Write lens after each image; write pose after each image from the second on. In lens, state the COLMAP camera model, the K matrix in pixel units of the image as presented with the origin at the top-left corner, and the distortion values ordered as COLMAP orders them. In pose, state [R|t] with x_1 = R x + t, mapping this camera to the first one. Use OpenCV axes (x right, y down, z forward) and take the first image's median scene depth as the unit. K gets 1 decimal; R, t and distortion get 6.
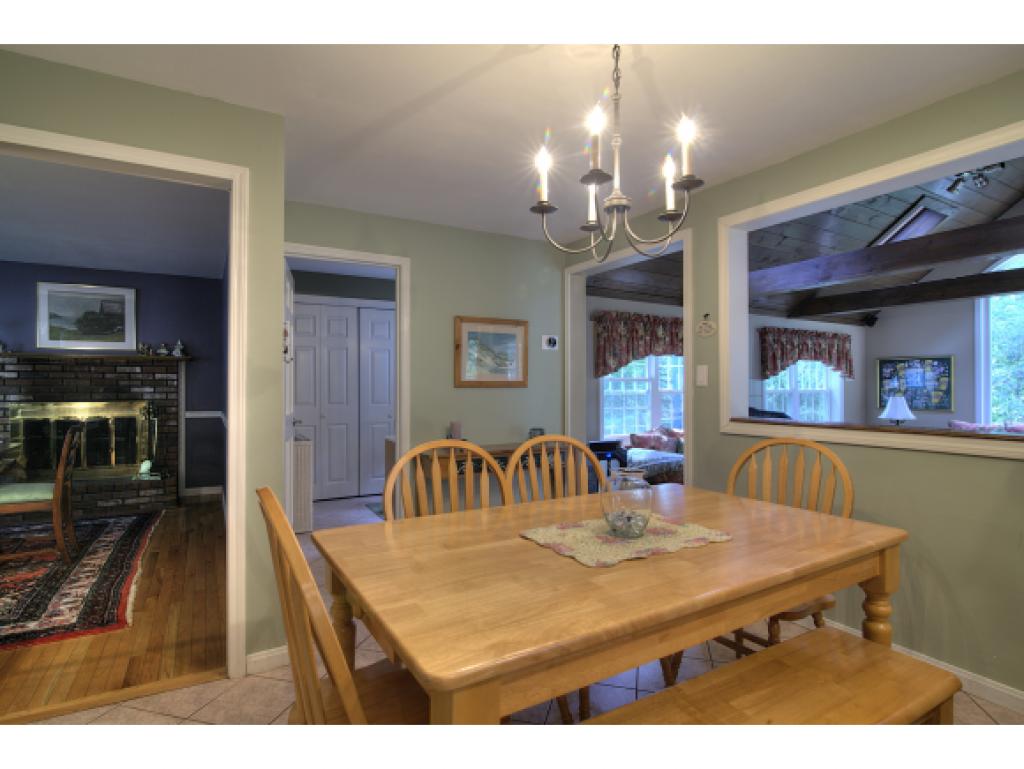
lens RADIAL K [[522.4, 0, 494.3], [0, 522.4, 380.5], [0, 0, 1]] dist [-0.000257, -0.000347]
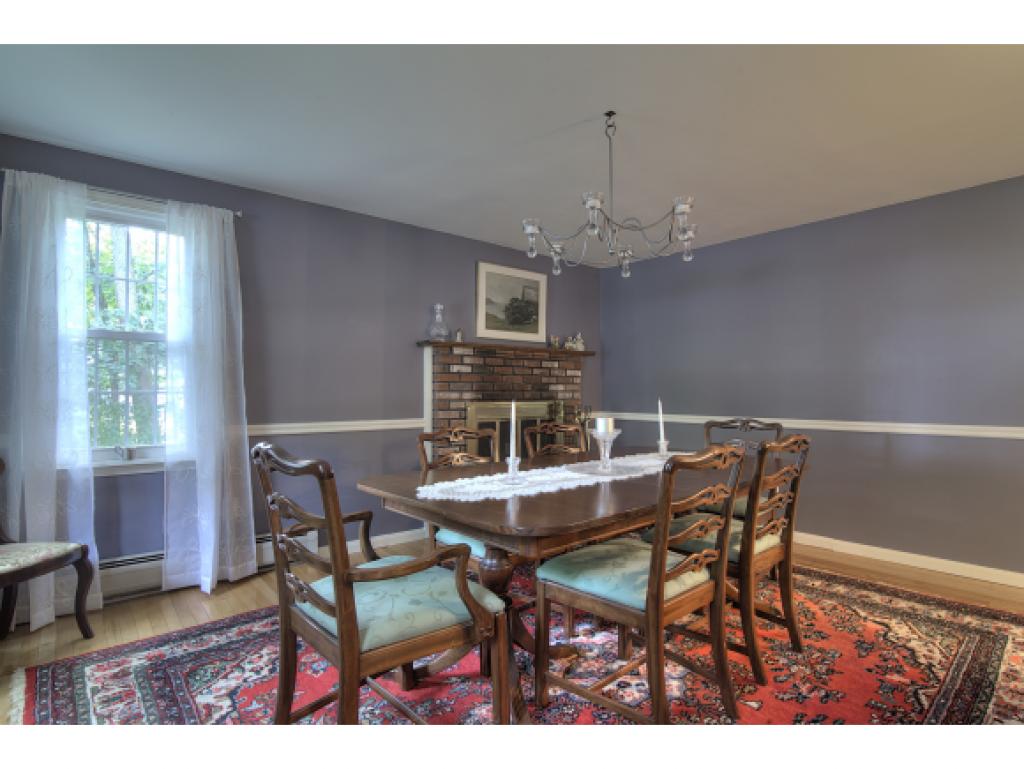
lens RADIAL K [[522.4, 0, 494.3], [0, 522.4, 380.5], [0, 0, 1]] dist [-0.000257, -0.000347]
pose [[0.977465, 0.008813, 0.210913, -1.024502], [-0.007767, 0.999953, -0.005787, 0.012320], [-0.210954, 0.004019, 0.977488, 0.154361]]
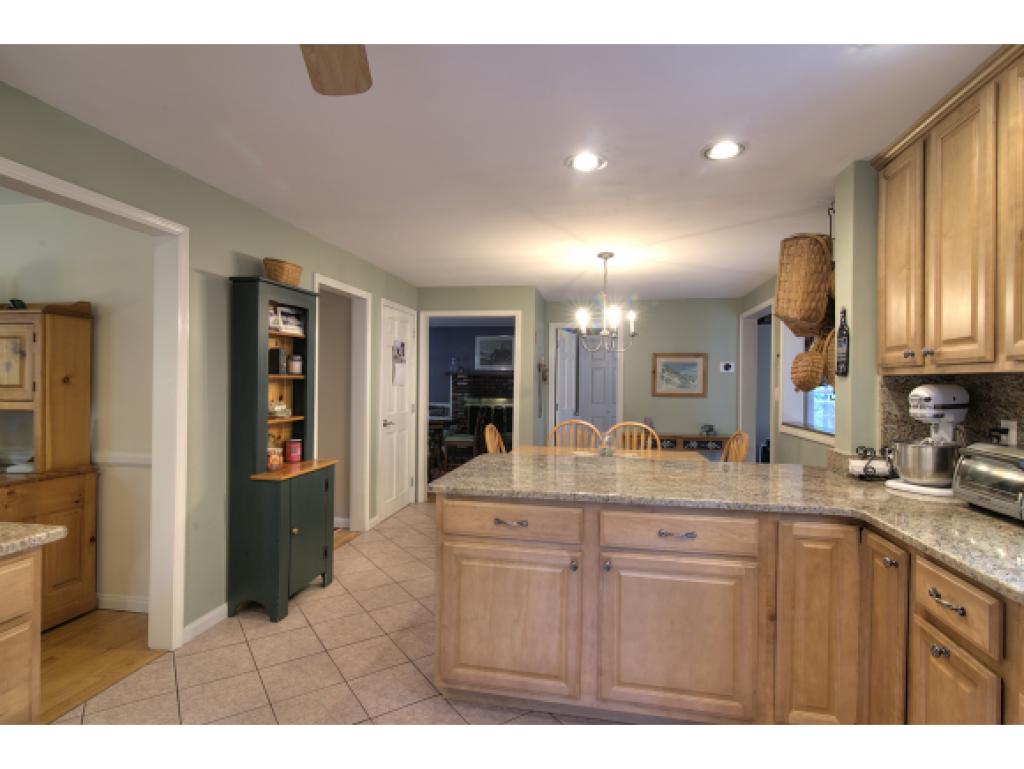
lens RADIAL K [[522.4, 0, 494.3], [0, 522.4, 380.5], [0, 0, 1]] dist [-0.000257, -0.000347]
pose [[0.750698, 0.008429, -0.660592, 0.476989], [-0.008826, 0.999957, 0.002729, -0.027739], [0.660587, 0.003782, 0.750740, -0.429456]]
